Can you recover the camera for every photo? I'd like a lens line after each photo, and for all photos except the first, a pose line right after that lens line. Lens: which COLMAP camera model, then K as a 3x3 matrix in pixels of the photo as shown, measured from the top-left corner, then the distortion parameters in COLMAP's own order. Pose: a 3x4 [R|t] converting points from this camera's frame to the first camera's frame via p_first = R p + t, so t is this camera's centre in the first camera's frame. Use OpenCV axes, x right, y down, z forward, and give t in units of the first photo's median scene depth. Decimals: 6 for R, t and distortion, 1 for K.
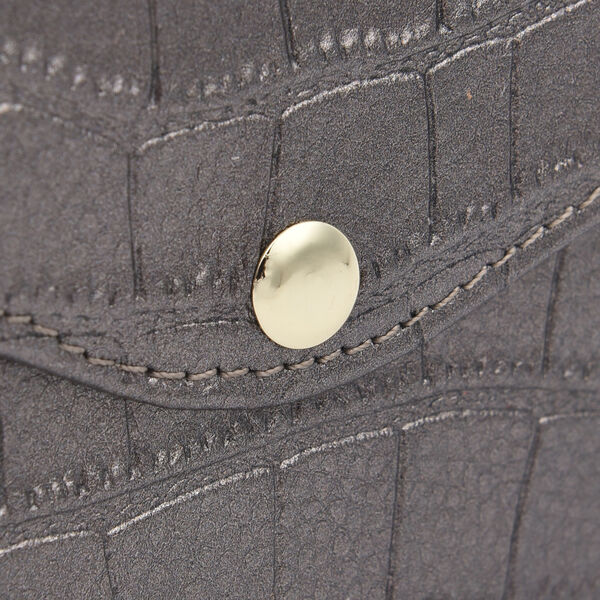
lens RADIAL K [[3304.6, 0, 298.6], [0, 3304.6, 301.0], [0, 0, 1]] dist [0.029070, 0.000000]
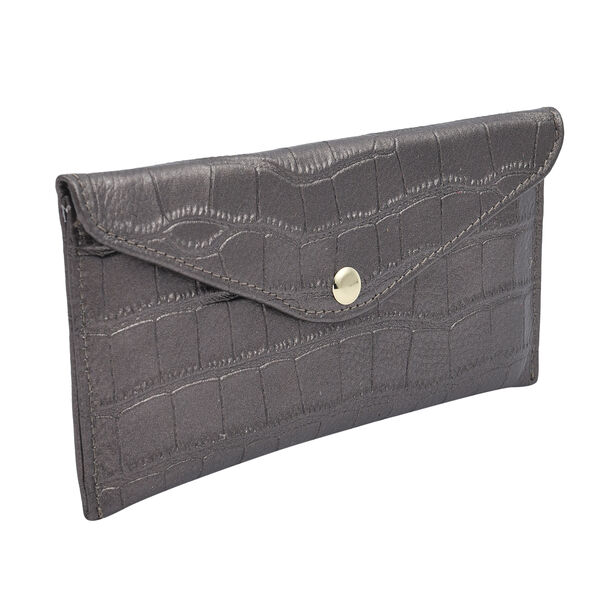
lens RADIAL K [[3304.6, 0, 300.8], [0, 3304.6, 299.7], [0, 0, 1]] dist [0.029070, 0.000000]
pose [[0.994170, -0.057036, 0.091509, -0.357112], [0.065252, 0.993850, -0.089463, 0.310927], [-0.085844, 0.094913, 0.991777, -2.384808]]
